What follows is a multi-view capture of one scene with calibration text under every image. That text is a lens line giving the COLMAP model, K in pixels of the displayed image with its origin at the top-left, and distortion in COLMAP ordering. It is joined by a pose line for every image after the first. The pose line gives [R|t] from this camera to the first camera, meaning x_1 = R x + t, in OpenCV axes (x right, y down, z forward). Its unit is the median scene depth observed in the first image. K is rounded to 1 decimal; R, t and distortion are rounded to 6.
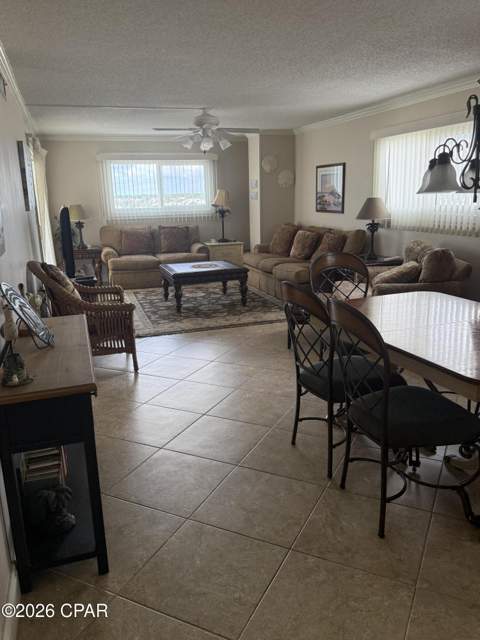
lens RADIAL K [[513.1, 0, 241.2], [0, 513.1, 322.0], [0, 0, 1]] dist [0.022305, -0.052386]
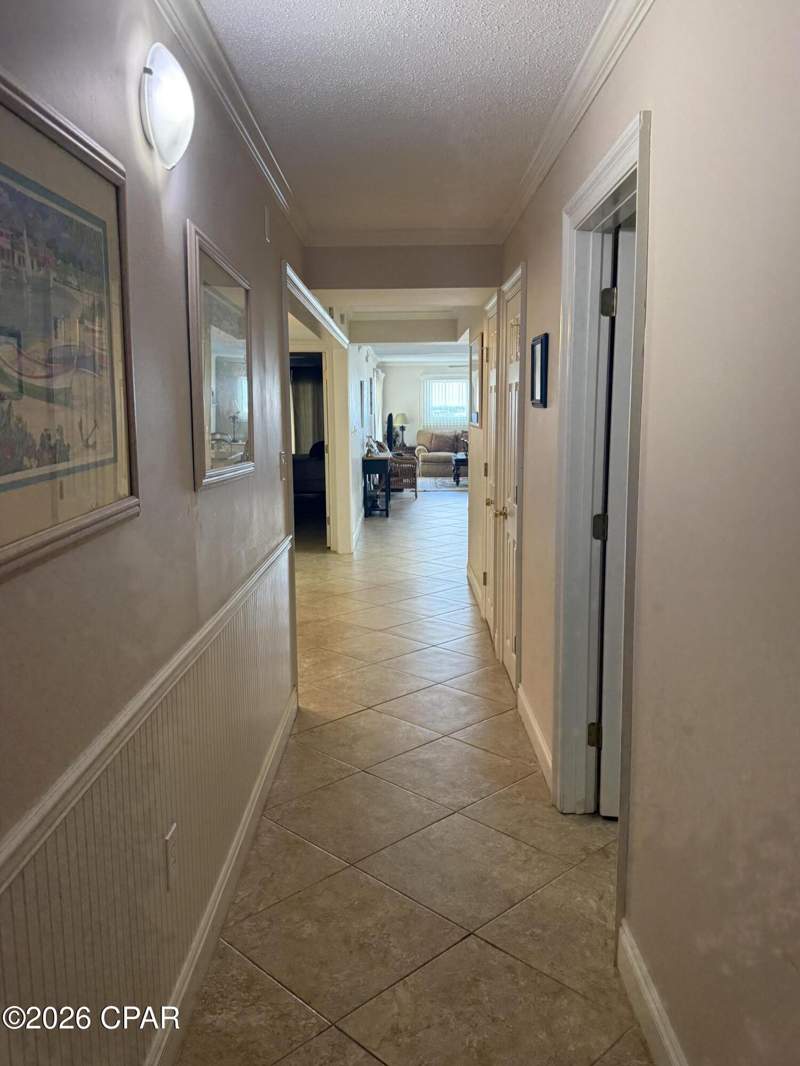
lens RADIAL K [[854.6, 0, 397.9], [0, 854.6, 531.2], [0, 0, 1]] dist [0.022305, -0.052386]
pose [[0.944757, 0.063735, -0.321516, 0.397052], [-0.092025, 0.993036, -0.073559, 0.235496], [0.314588, 0.099082, 0.944043, -1.051974]]
